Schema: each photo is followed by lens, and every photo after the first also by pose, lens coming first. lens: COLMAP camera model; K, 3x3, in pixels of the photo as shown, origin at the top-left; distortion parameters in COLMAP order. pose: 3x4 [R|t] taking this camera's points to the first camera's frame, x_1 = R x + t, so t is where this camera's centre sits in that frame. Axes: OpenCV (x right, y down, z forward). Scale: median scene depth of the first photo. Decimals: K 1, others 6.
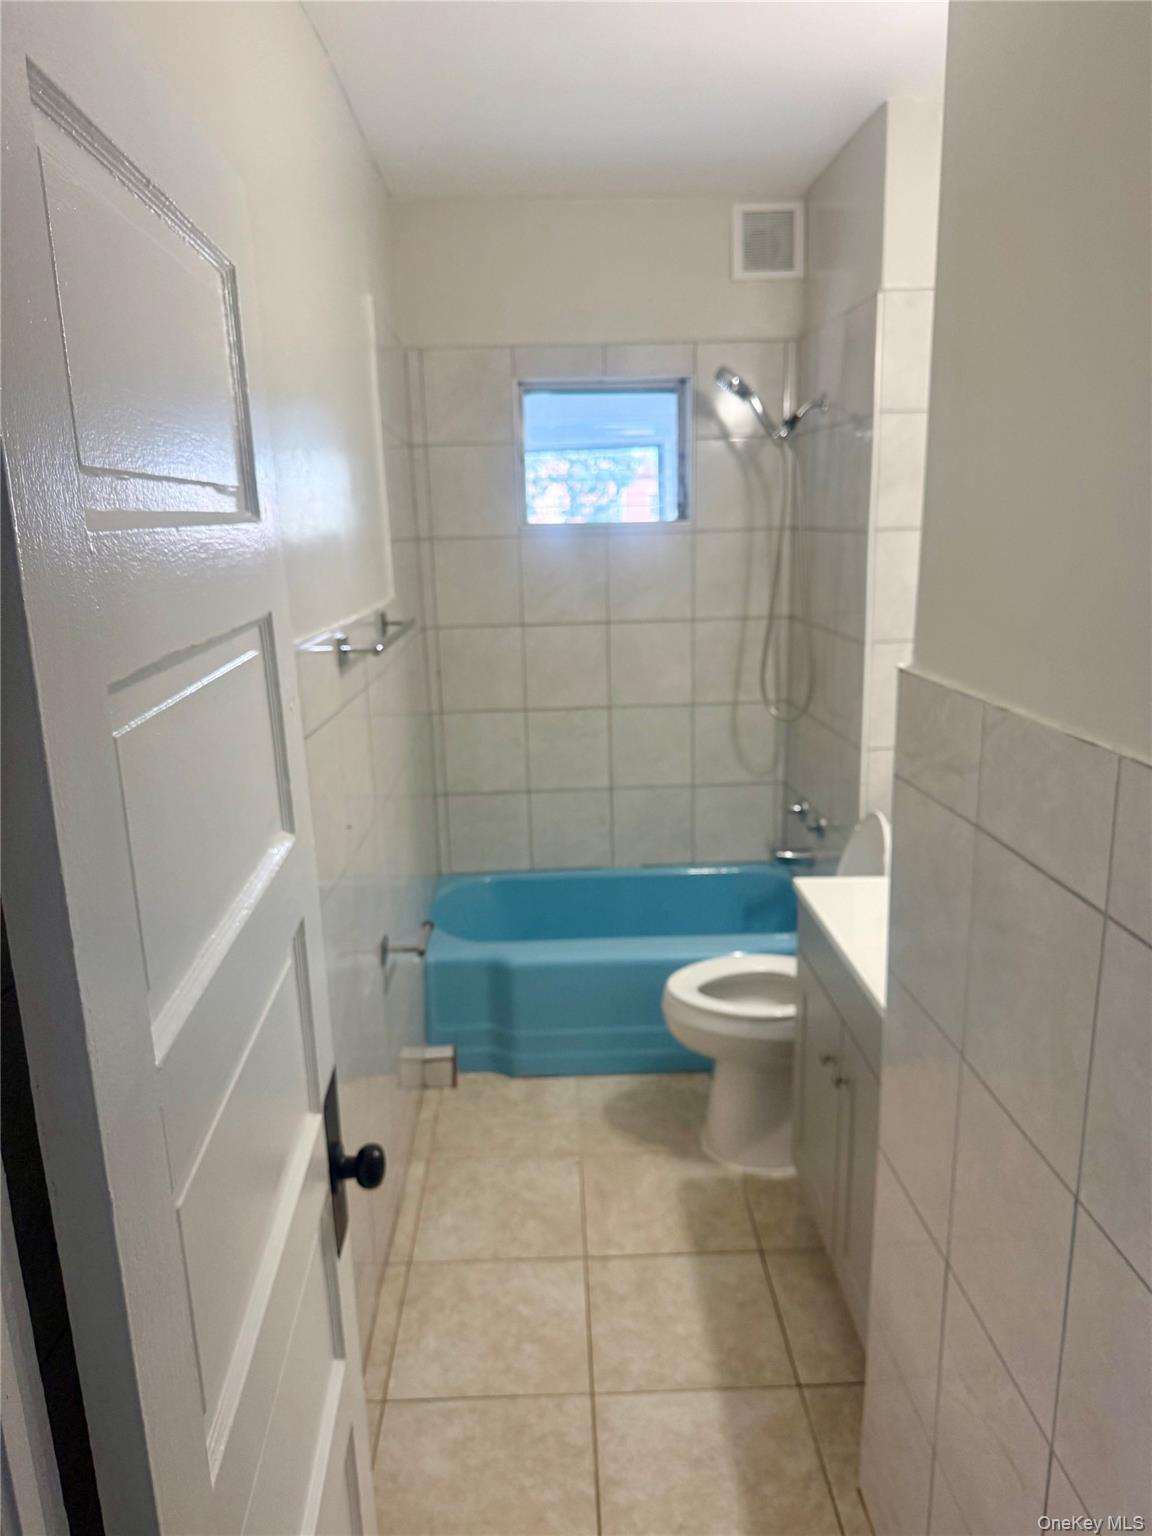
lens RADIAL K [[1095.1, 0, 576.0], [0, 1095.1, 768.0], [0, 0, 1]] dist [0.078269, -0.137426]
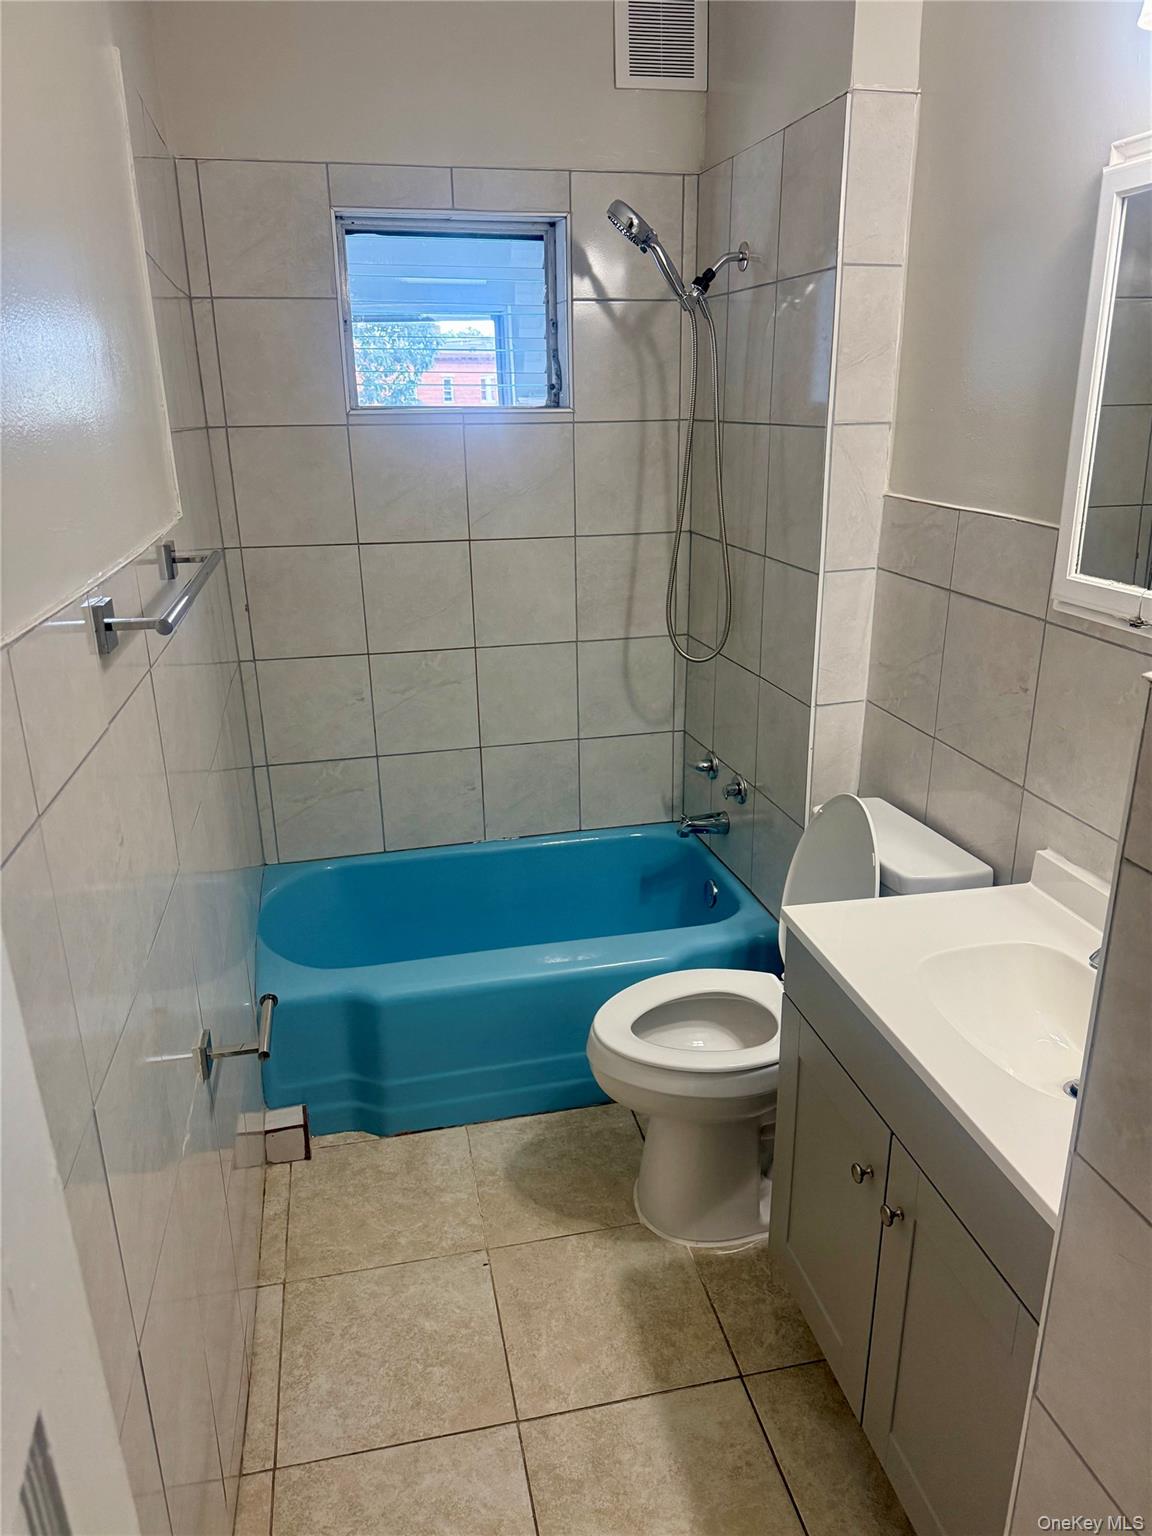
lens RADIAL K [[1065.9, 0, 584.0], [0, 1065.9, 762.4], [0, 0, 1]] dist [0.039854, -0.056996]
pose [[0.981000, -0.050125, 0.187420, -0.047548], [0.031328, 0.994297, 0.101940, -0.057081], [-0.191461, -0.094132, 0.976976, 0.254165]]
